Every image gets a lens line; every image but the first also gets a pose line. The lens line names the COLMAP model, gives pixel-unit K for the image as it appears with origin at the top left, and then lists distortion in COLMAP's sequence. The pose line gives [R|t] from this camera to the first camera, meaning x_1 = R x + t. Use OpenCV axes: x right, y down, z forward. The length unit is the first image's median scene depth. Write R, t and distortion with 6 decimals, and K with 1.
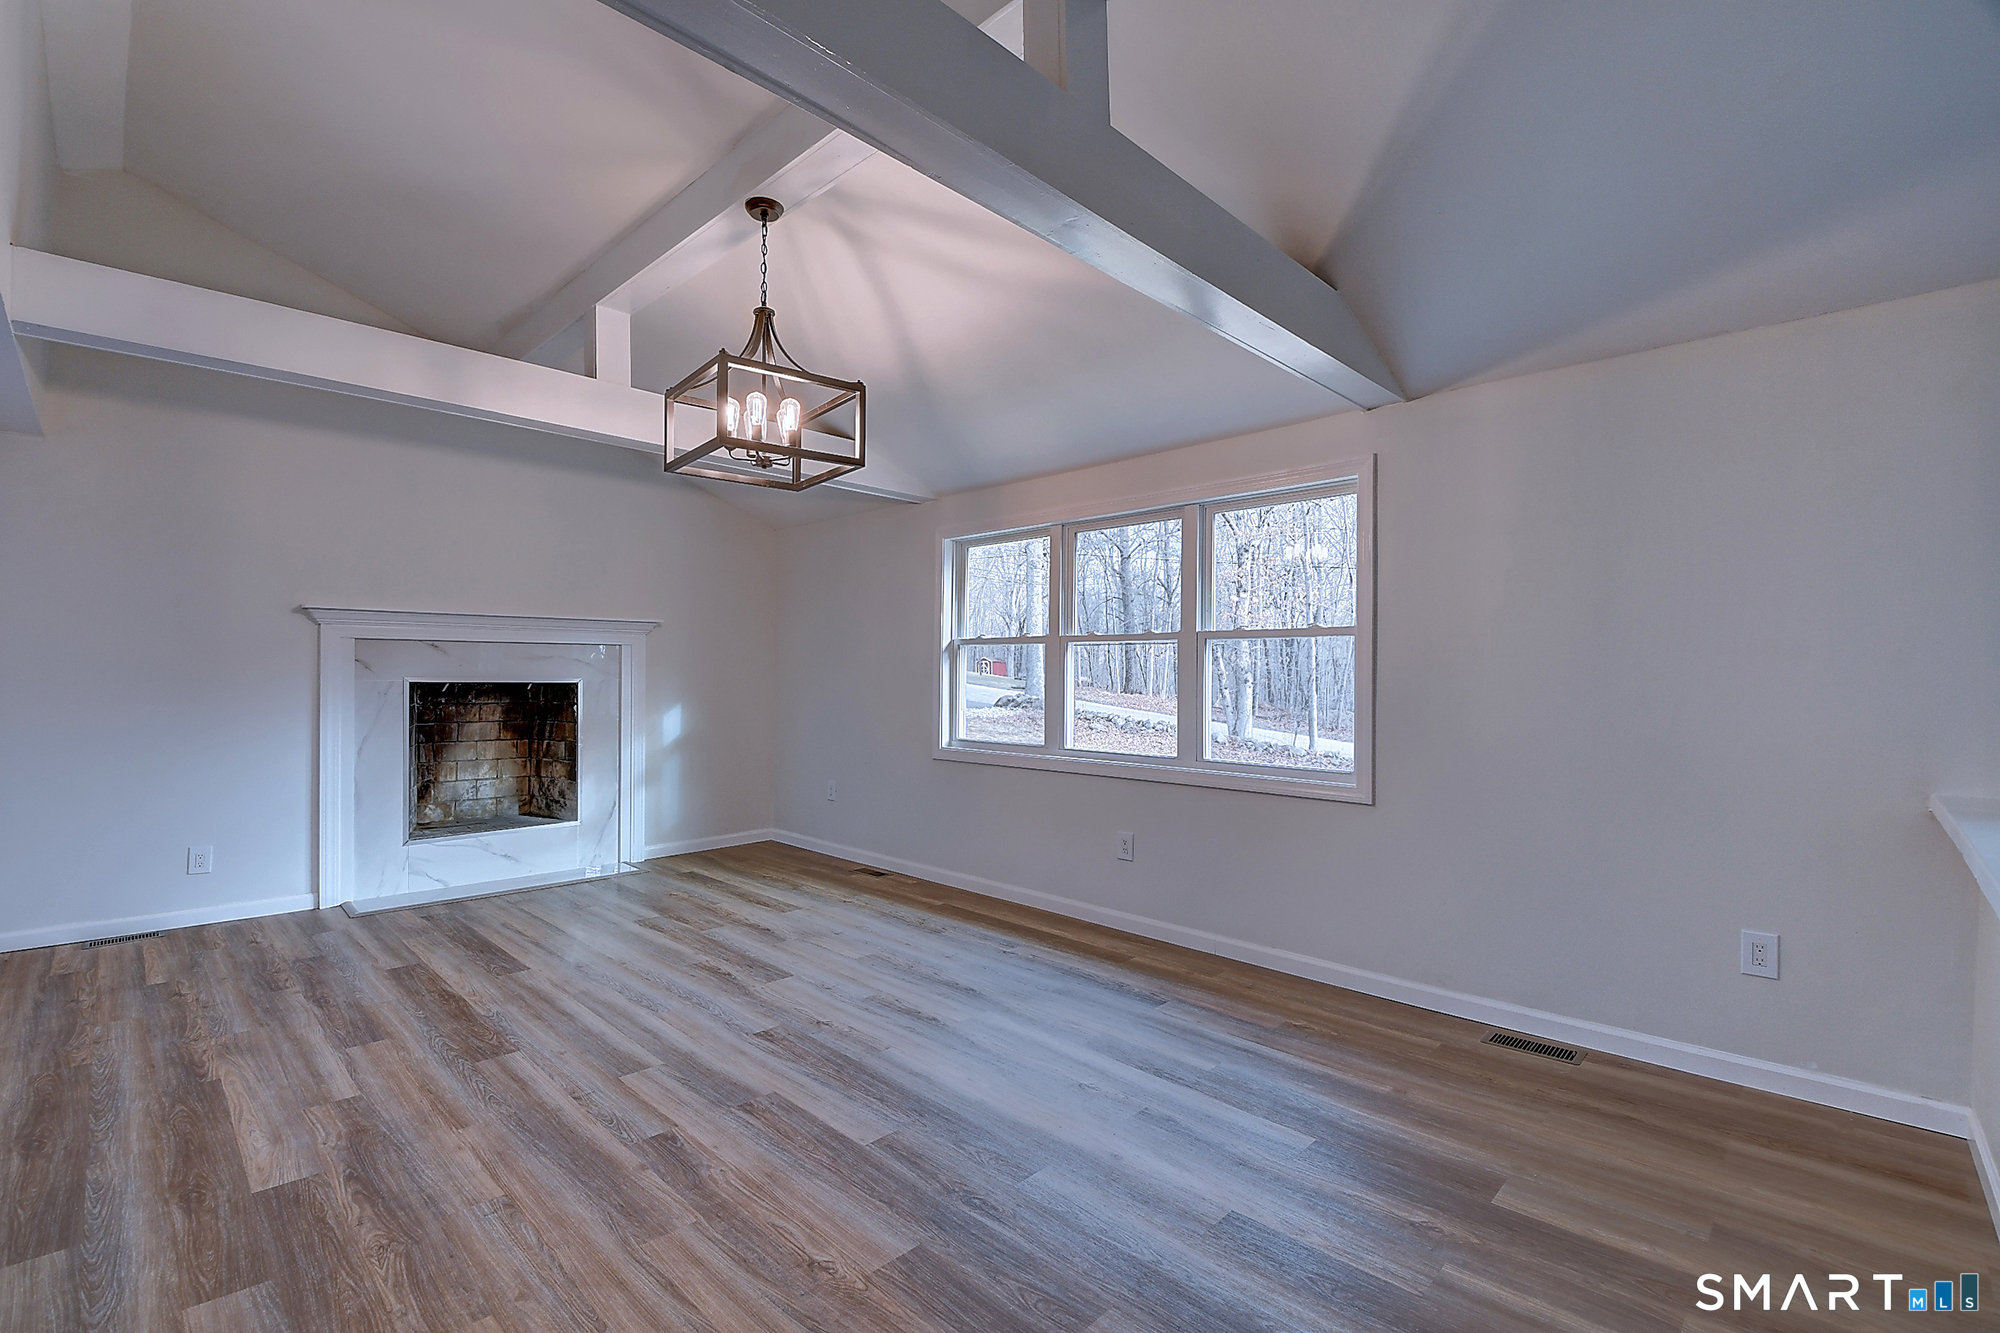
lens RADIAL K [[889.3, 0, 985.2], [0, 889.3, 666.1], [0, 0, 1]] dist [-0.013067, -0.002790]
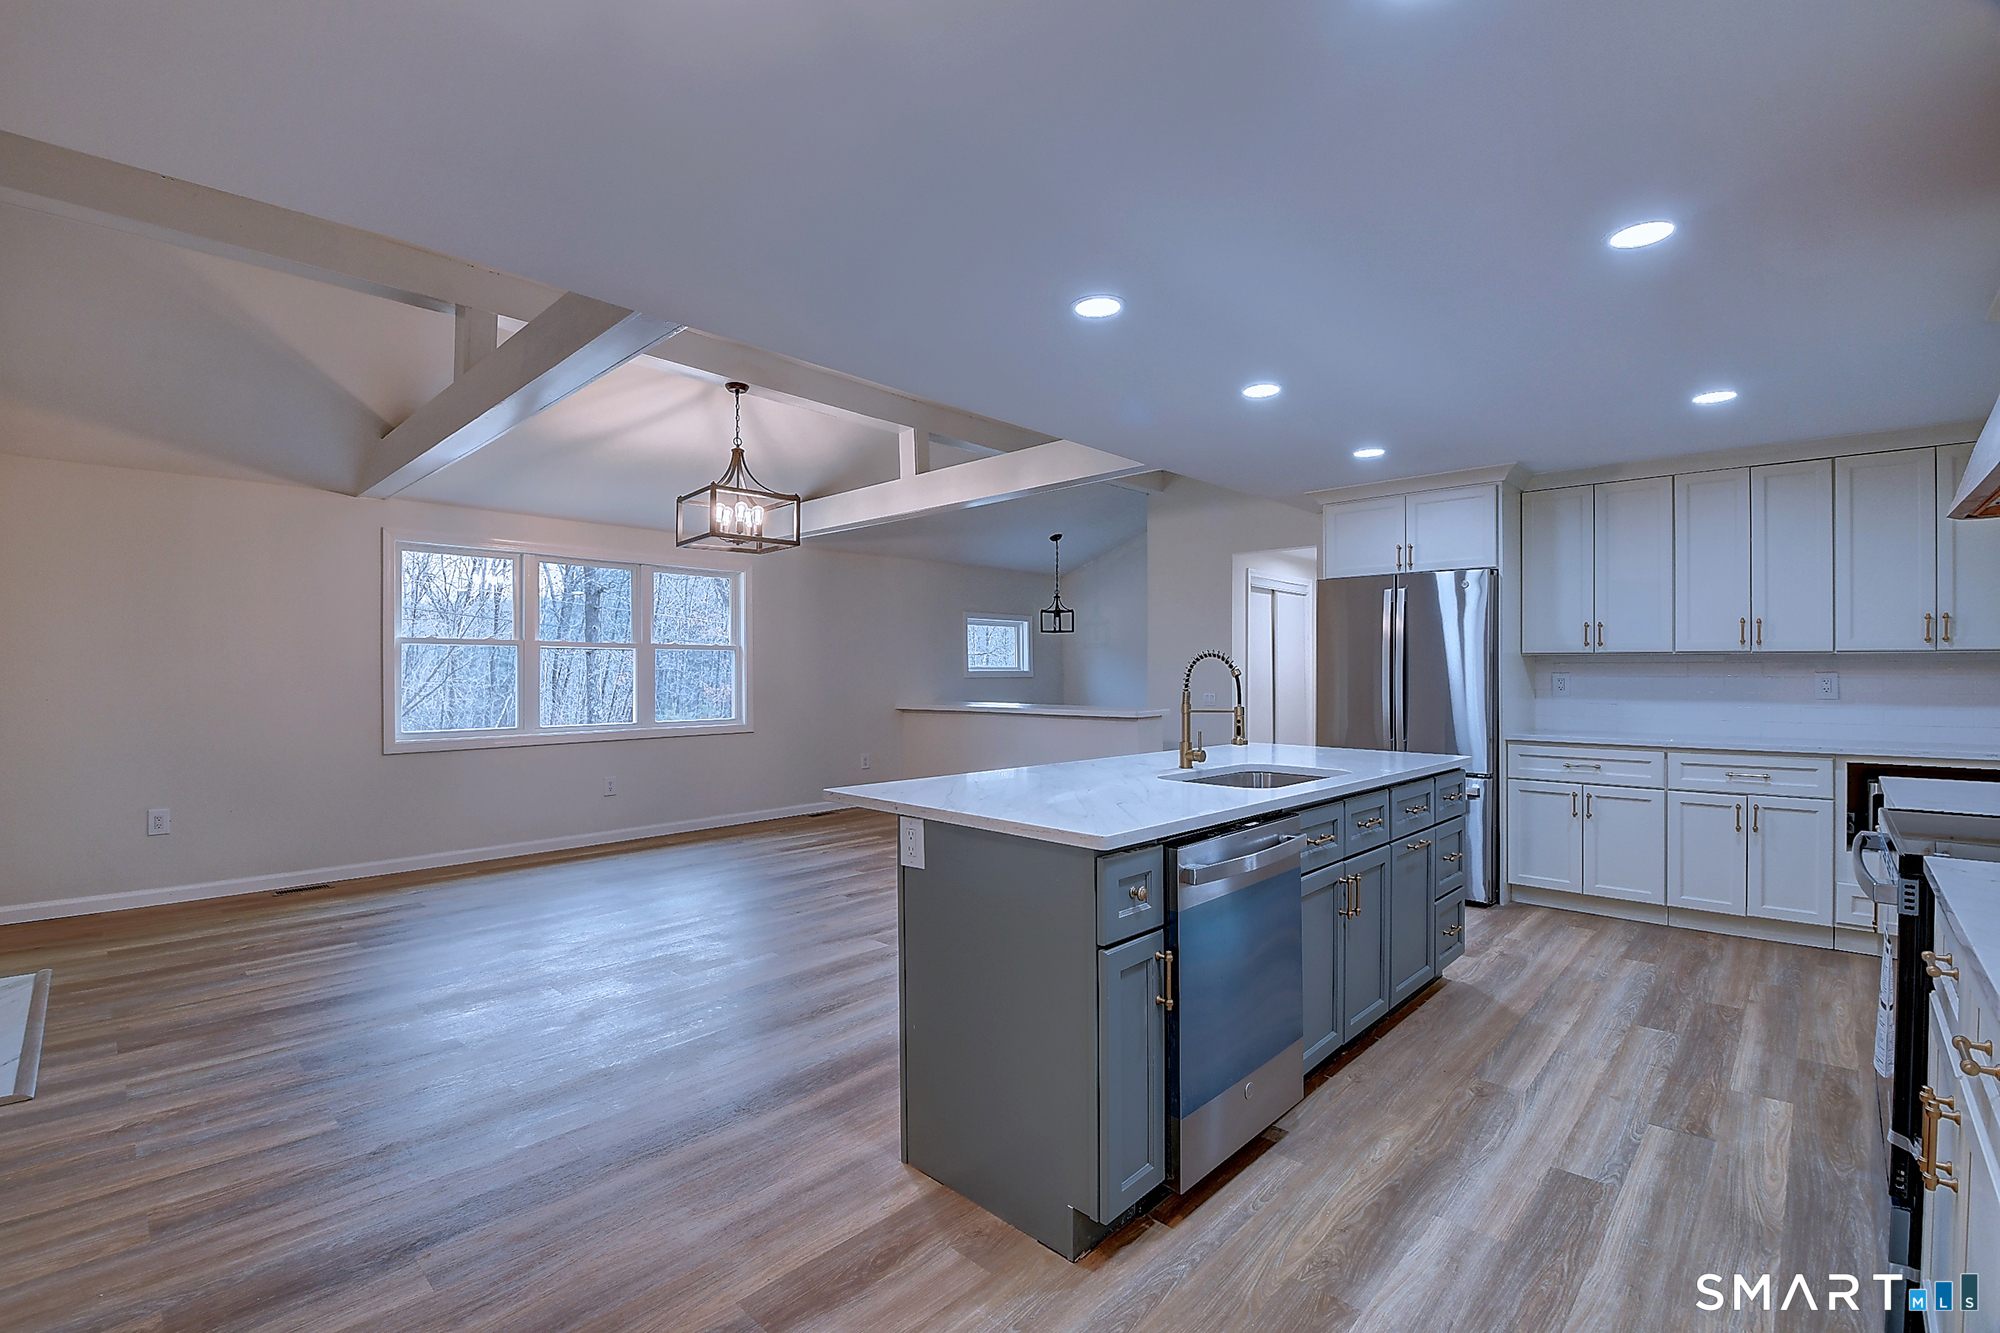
lens RADIAL K [[889.3, 0, 981.1], [0, 889.3, 670.0], [0, 0, 1]] dist [-0.013067, -0.002790]
pose [[-0.040711, 0.001022, 0.999170, -1.936800], [-0.007140, 0.999974, -0.001314, 0.008348], [-0.999145, -0.007187, -0.040702, 0.619836]]
